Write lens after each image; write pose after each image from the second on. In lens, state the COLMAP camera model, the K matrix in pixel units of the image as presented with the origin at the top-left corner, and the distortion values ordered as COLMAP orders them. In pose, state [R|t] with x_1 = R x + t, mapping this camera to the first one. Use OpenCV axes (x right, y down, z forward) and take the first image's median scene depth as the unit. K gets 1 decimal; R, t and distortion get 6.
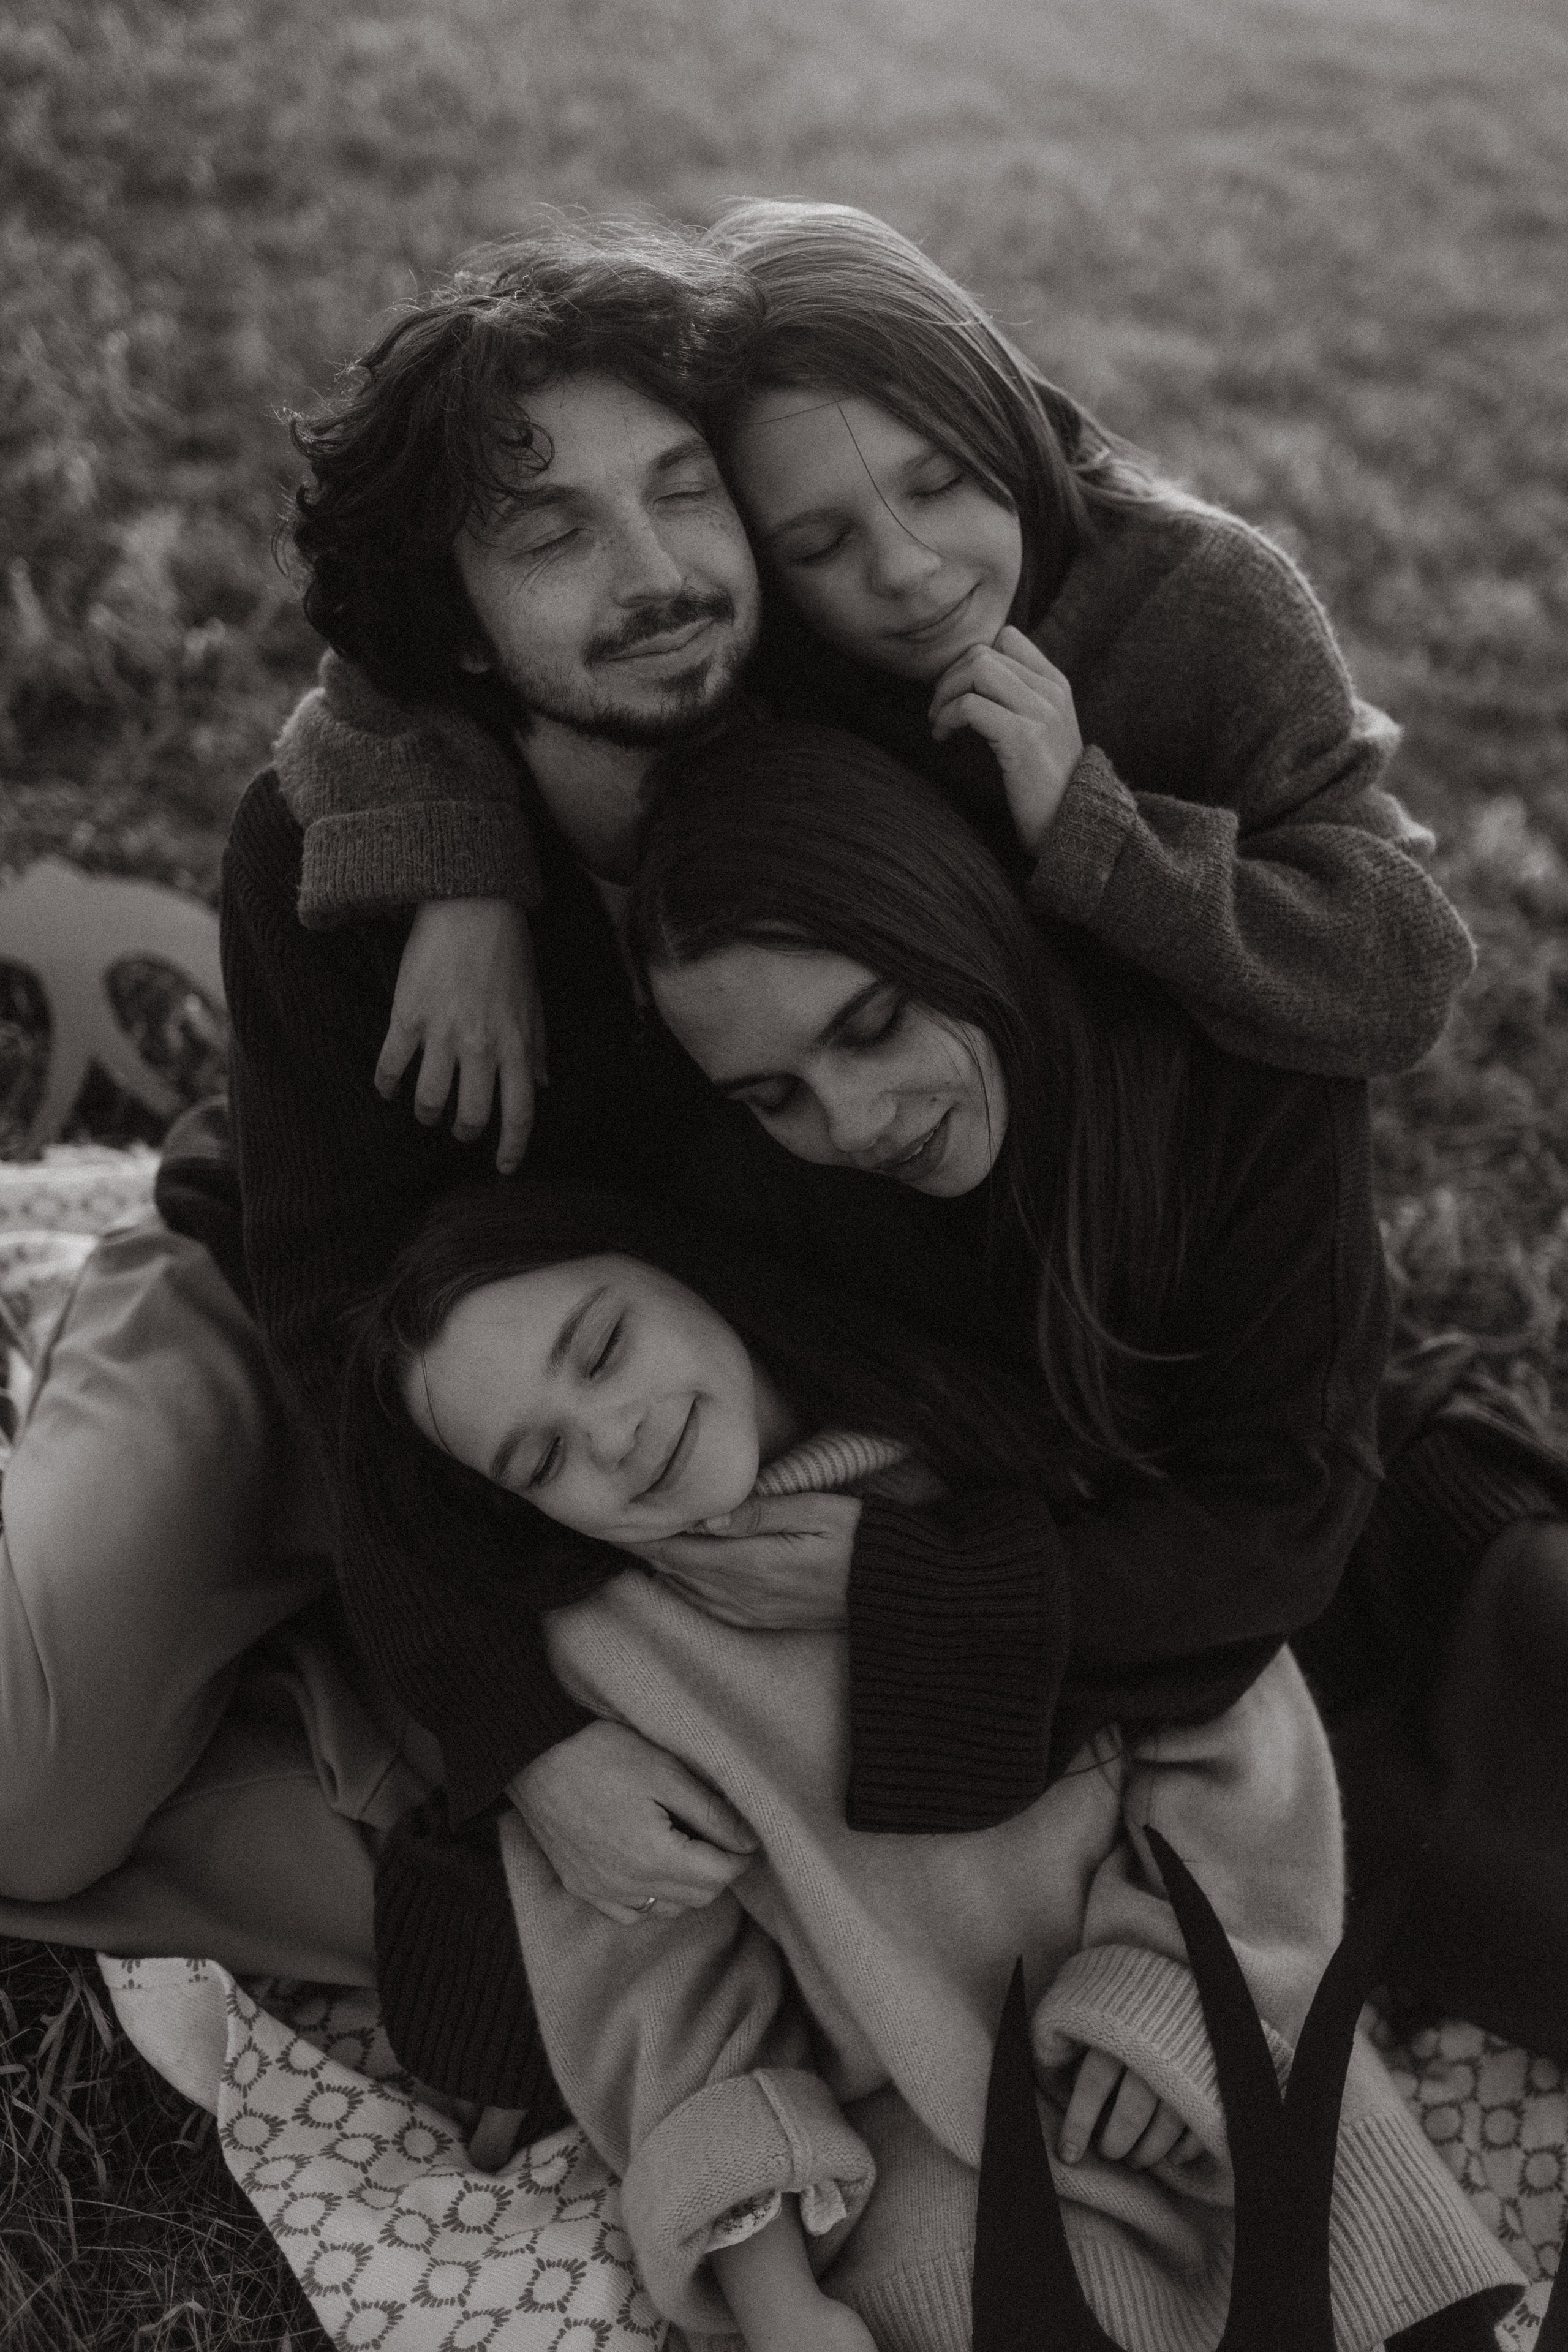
lens RADIAL K [[2070.7, 0, 820.2], [0, 2070.7, 1168.5], [0, 0, 1]] dist [-0.019526, 0.009063]
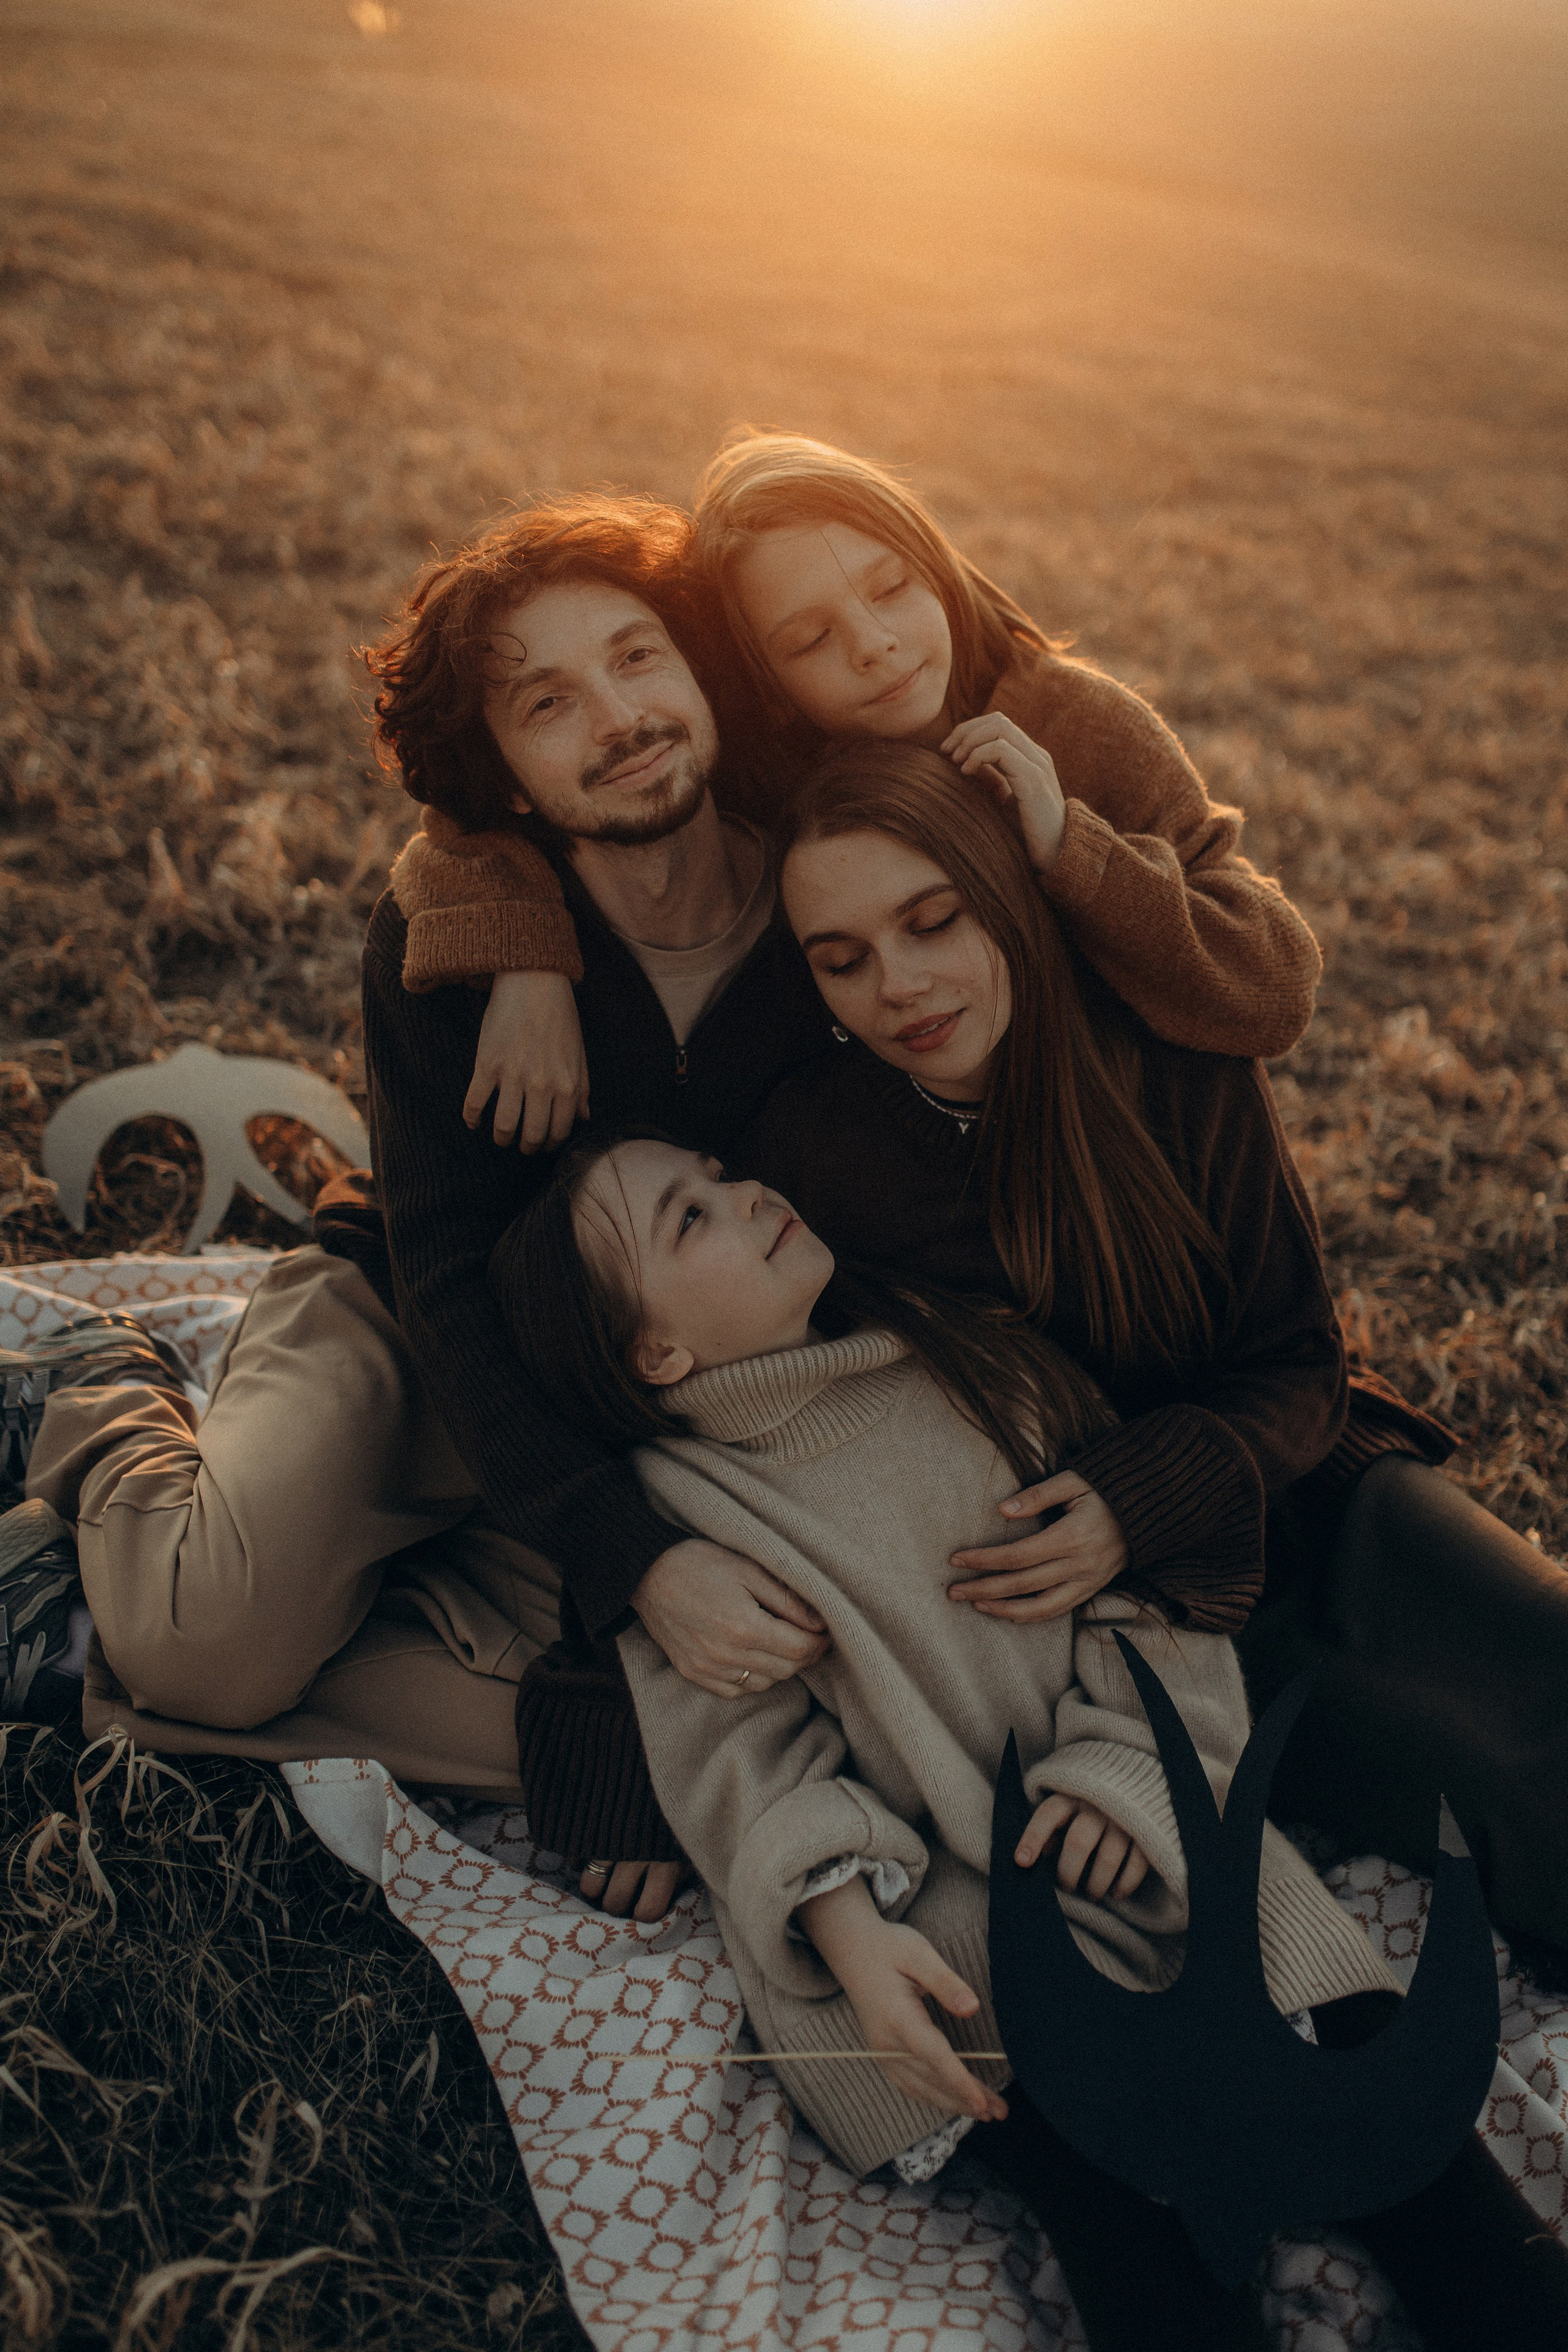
lens RADIAL K [[2202.1, 0, 784.0], [0, 2202.1, 1176.0], [0, 0, 1]] dist [0.065922, -0.157951]
pose [[0.999760, -0.014549, -0.016351, -0.004270], [0.011122, 0.981141, -0.192974, 0.155194], [0.018850, 0.192746, 0.981068, -0.220731]]
